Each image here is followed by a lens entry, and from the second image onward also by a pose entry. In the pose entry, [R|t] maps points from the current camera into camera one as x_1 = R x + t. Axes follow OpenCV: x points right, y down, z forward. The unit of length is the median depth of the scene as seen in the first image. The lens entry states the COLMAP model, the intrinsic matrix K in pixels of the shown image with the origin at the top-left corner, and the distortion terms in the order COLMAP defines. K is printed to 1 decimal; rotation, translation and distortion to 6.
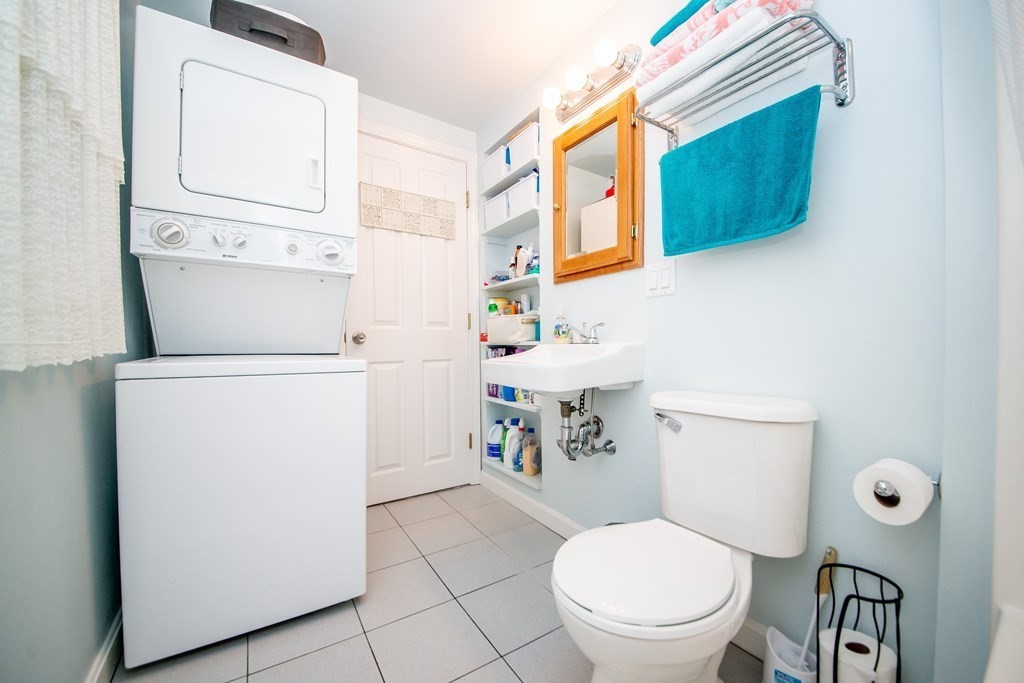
lens RADIAL K [[395.9, 0, 512.6], [0, 395.9, 347.4], [0, 0, 1]] dist [-0.011844, -0.004960]
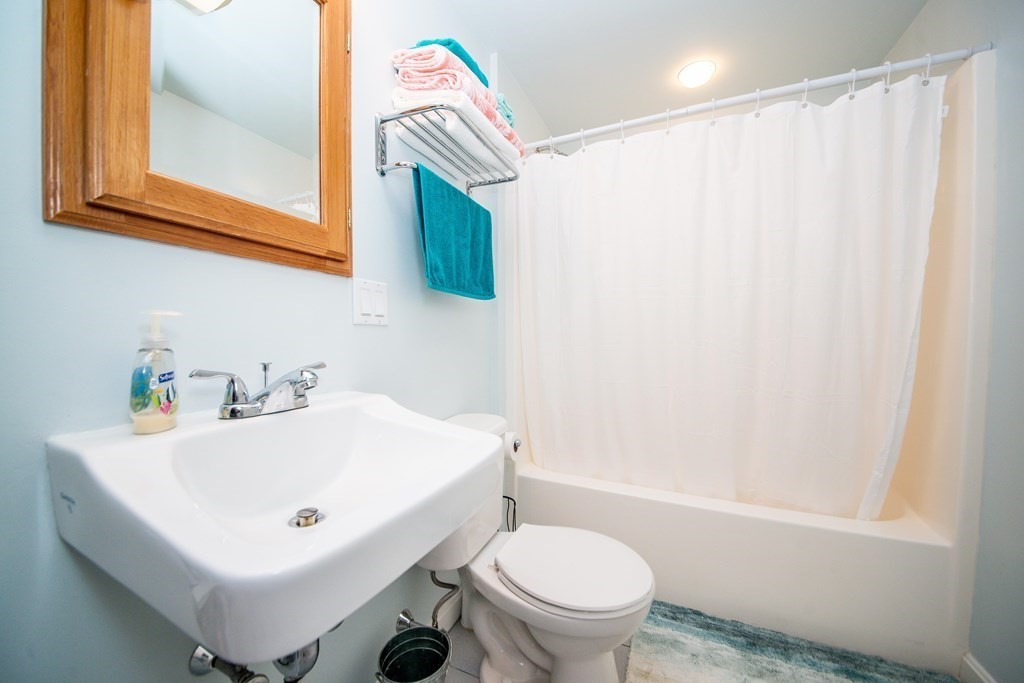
lens RADIAL K [[365.7, 0, 510.1], [0, 365.7, 338.6], [0, 0, 1]] dist [-0.008318, -0.003830]
pose [[-0.535049, -0.004405, 0.844810, -0.327167], [-0.008176, 0.999967, 0.000036, -0.101923], [-0.844781, -0.006888, -0.535067, 1.089571]]
